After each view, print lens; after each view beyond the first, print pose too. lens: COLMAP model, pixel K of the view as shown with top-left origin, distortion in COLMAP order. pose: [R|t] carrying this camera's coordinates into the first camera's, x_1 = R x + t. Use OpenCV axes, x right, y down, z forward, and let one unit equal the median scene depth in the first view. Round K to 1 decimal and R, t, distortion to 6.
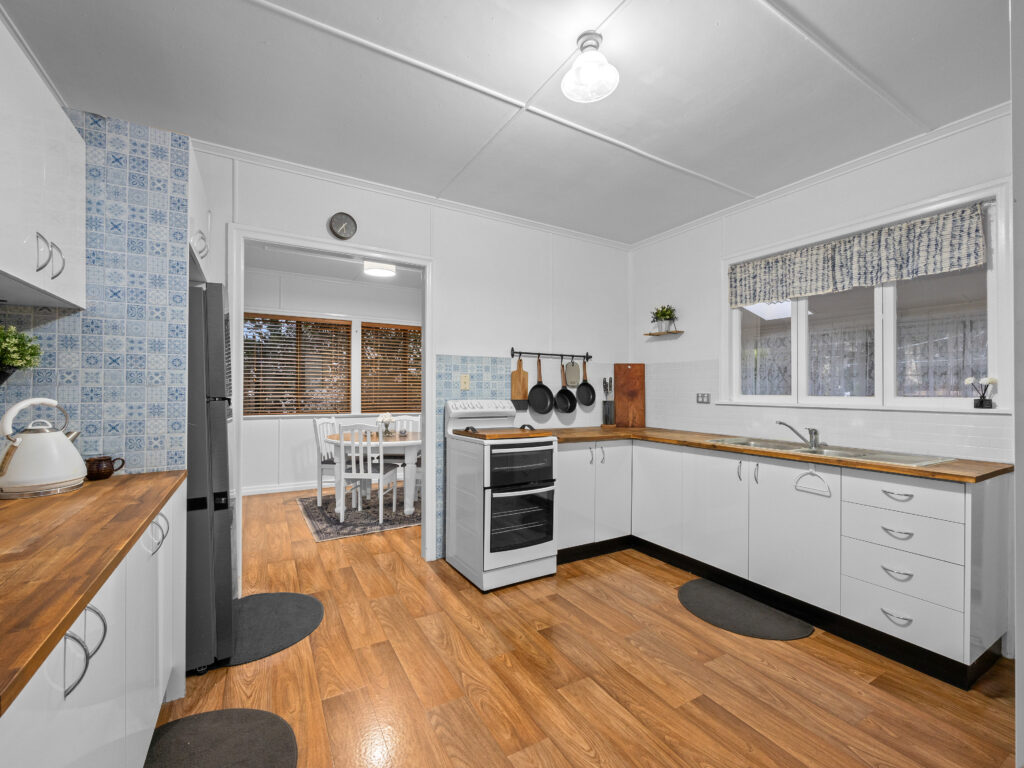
lens RADIAL K [[456.3, 0, 512.6], [0, 456.3, 387.1], [0, 0, 1]] dist [-0.011054, -0.000469]
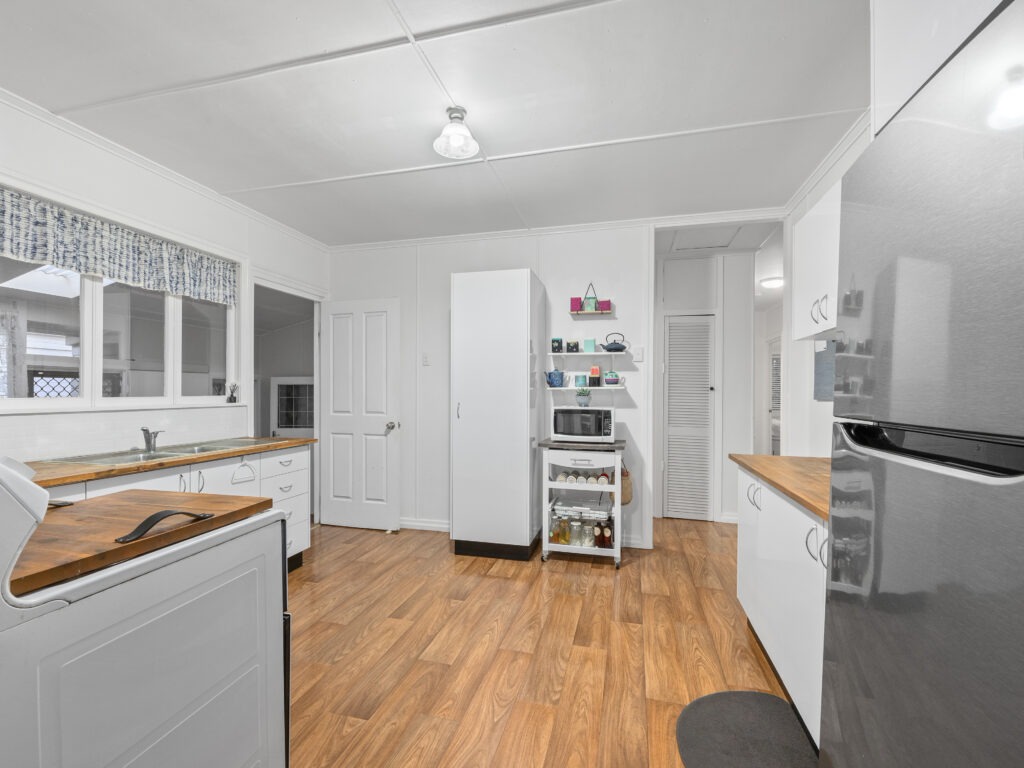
lens RADIAL K [[456.3, 0, 520.1], [0, 456.3, 396.0], [0, 0, 1]] dist [-0.011054, -0.000469]
pose [[-0.736546, -0.014385, 0.676234, -0.547415], [-0.012398, 0.999893, 0.007766, 0.000438], [-0.676273, -0.002664, -0.736646, 1.218508]]
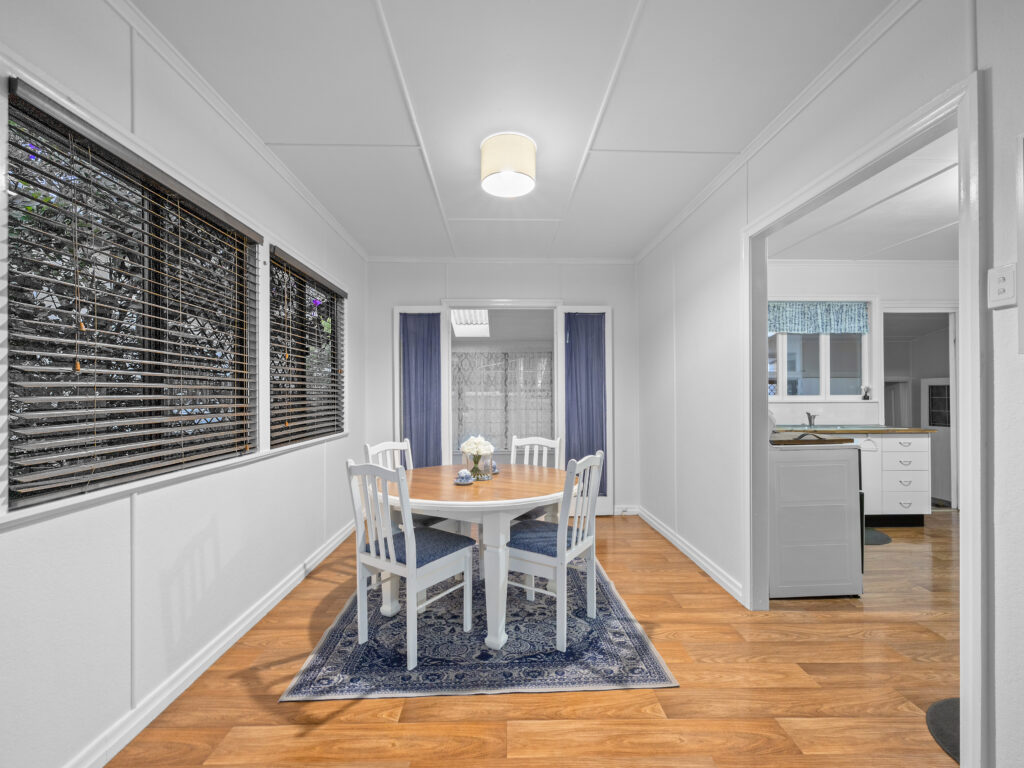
lens RADIAL K [[456.3, 0, 500.6], [0, 456.3, 383.4], [0, 0, 1]] dist [-0.011054, -0.000469]
pose [[0.460233, 0.010308, 0.887739, -1.363091], [-0.003223, 0.999945, -0.009940, -0.003861], [-0.887793, 0.001714, 0.460241, 1.291224]]
